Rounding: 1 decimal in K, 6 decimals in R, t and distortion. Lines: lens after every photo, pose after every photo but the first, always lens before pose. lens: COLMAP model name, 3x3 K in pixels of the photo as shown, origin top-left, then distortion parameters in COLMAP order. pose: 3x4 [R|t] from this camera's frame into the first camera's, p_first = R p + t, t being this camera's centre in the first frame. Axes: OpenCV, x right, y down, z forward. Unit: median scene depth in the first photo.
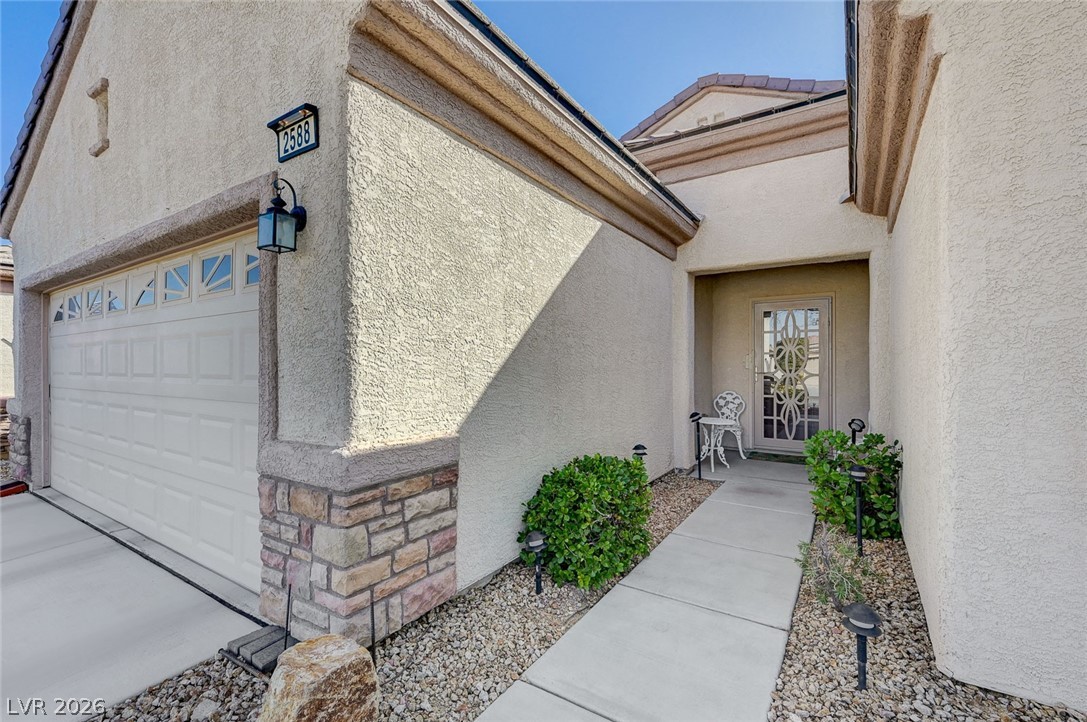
lens RADIAL K [[466.2, 0, 549.5], [0, 466.2, 363.0], [0, 0, 1]] dist [0.001182, 0.000118]
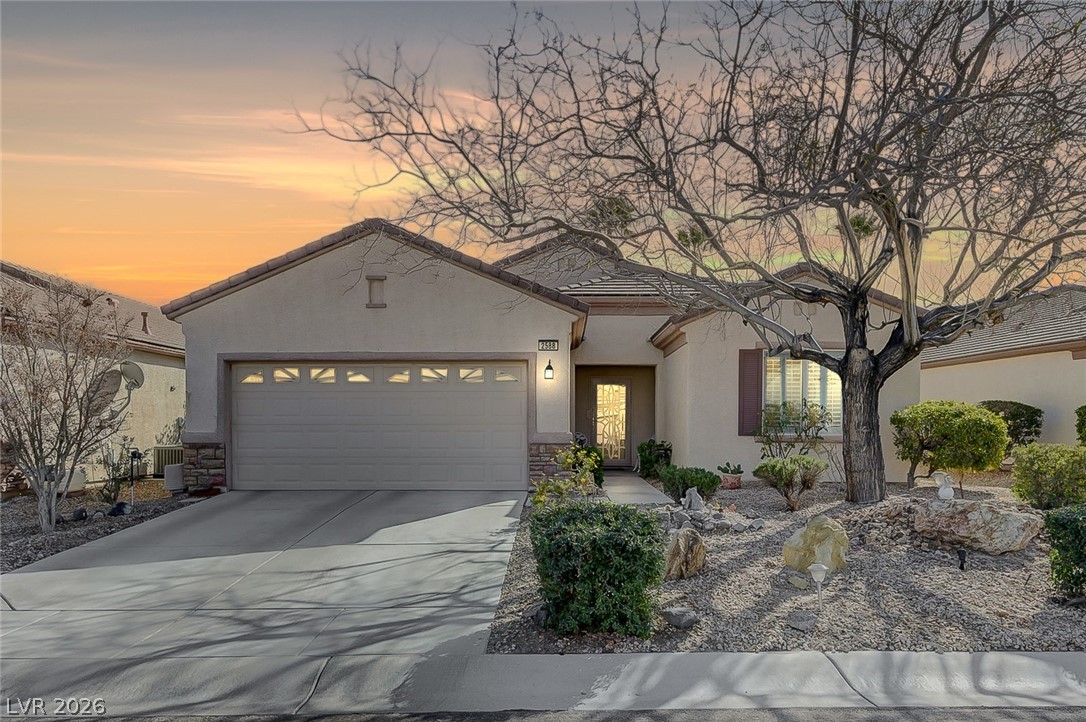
lens RADIAL K [[767.9, 0, 542.8], [0, 767.9, 429.9], [0, 0, 1]] dist [0.009099, 0.002933]
pose [[0.849989, 0.000422, 0.526800, -2.118730], [-0.004796, 0.999964, 0.006937, 0.063082], [-0.526778, -0.008423, 0.849961, -2.275025]]
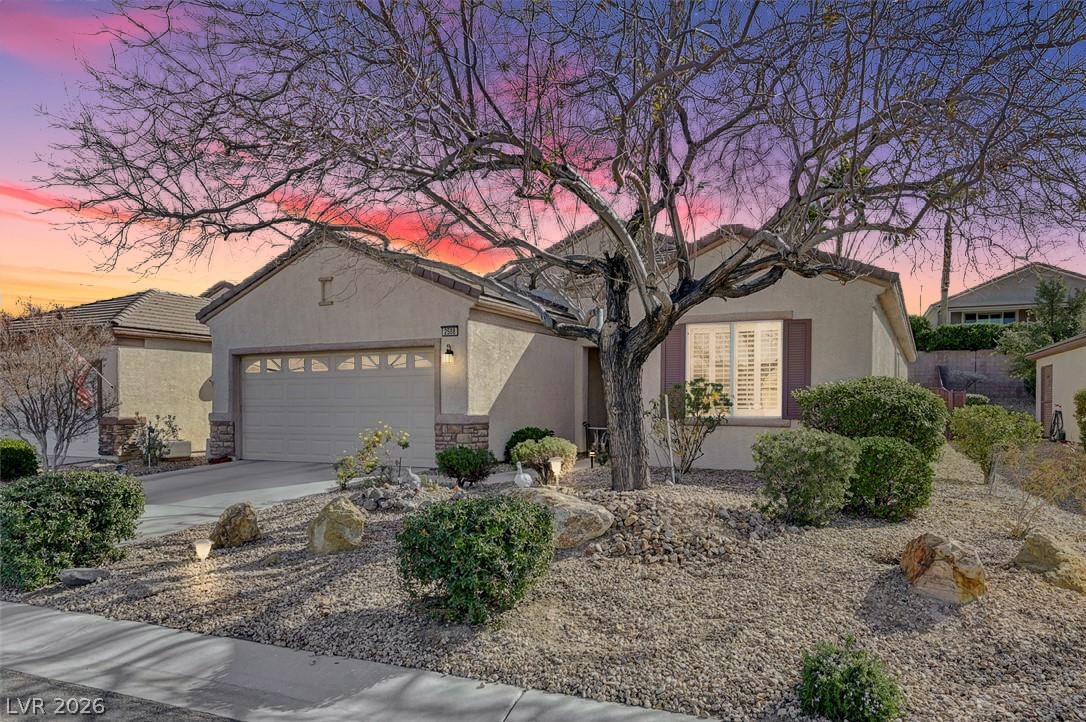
lens RADIAL K [[747.3, 0, 560.8], [0, 747.3, 408.8], [0, 0, 1]] dist [0.002009, 0.001488]
pose [[0.992995, 0.000457, 0.118152, -0.216212], [-0.001385, 0.999969, 0.007777, 0.048451], [-0.118145, -0.007886, 0.992965, -2.932077]]
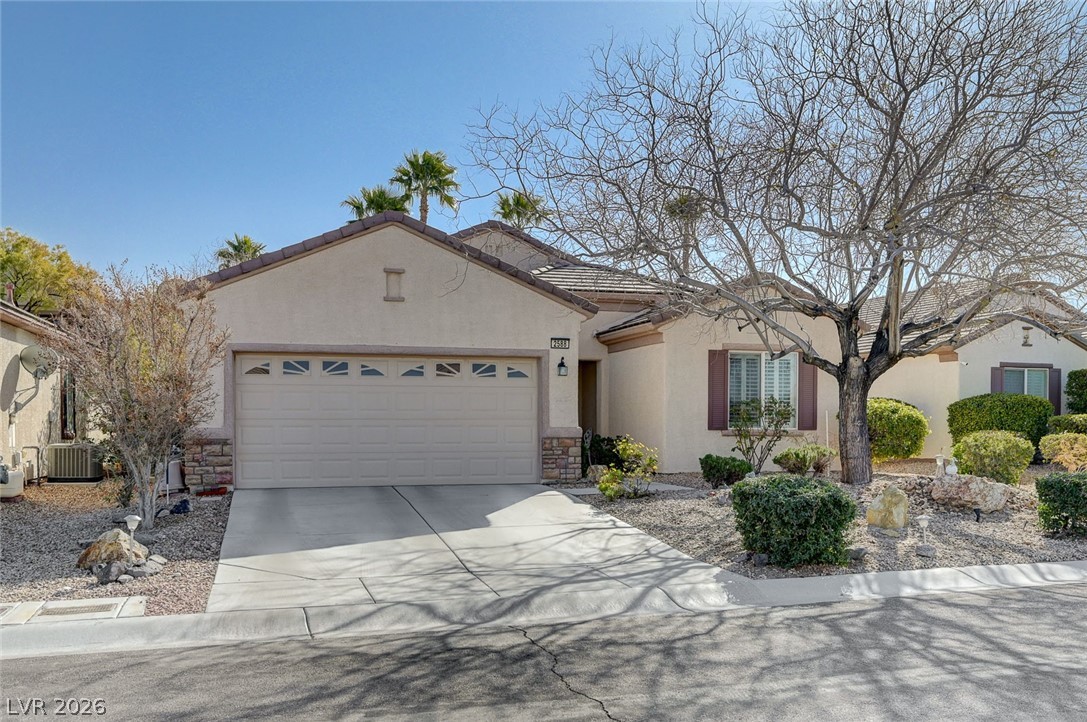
lens RADIAL K [[961.4, 0, 541.2], [0, 961.4, 433.2], [0, 0, 1]] dist [0.004407, 0.000008]
pose [[0.650427, -0.005176, 0.759551, -3.729404], [-0.004917, 0.999927, 0.011024, 0.078058], [-0.759553, -0.010905, 0.650354, -2.220911]]
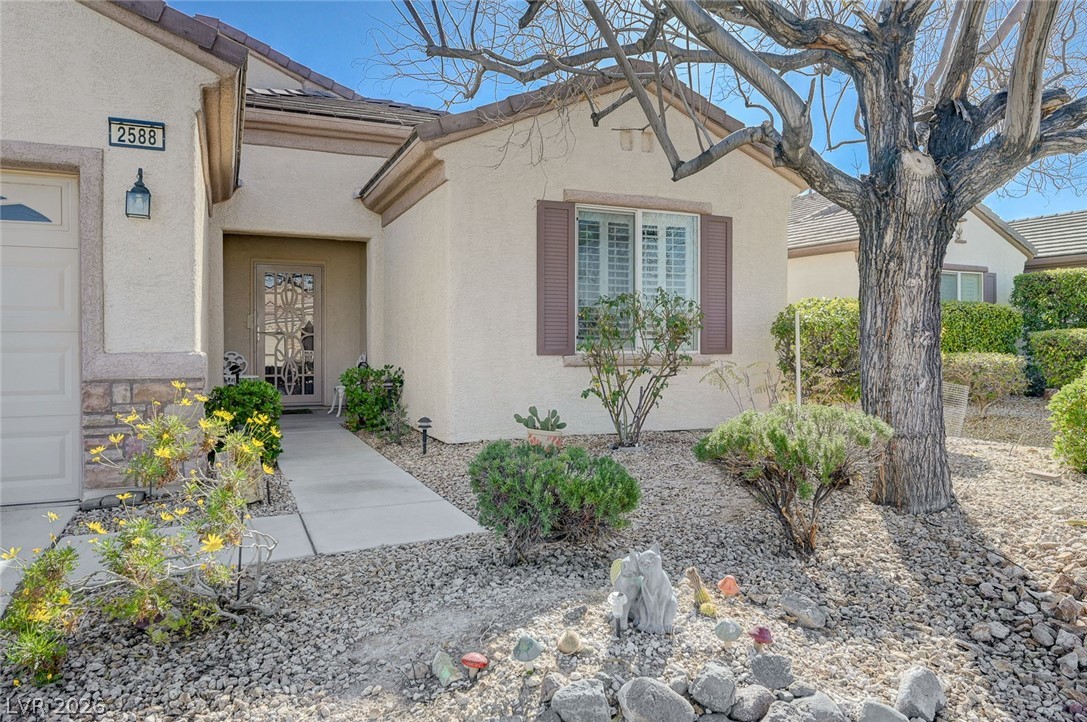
lens RADIAL K [[737.4, 0, 537.6], [0, 737.4, 347.8], [0, 0, 1]] dist [0.002154, 0.000042]
pose [[0.555798, -0.002711, 0.831313, -1.009134], [-0.001779, 0.999989, 0.004450, 0.083545], [-0.831316, -0.003952, 0.555786, -0.726911]]
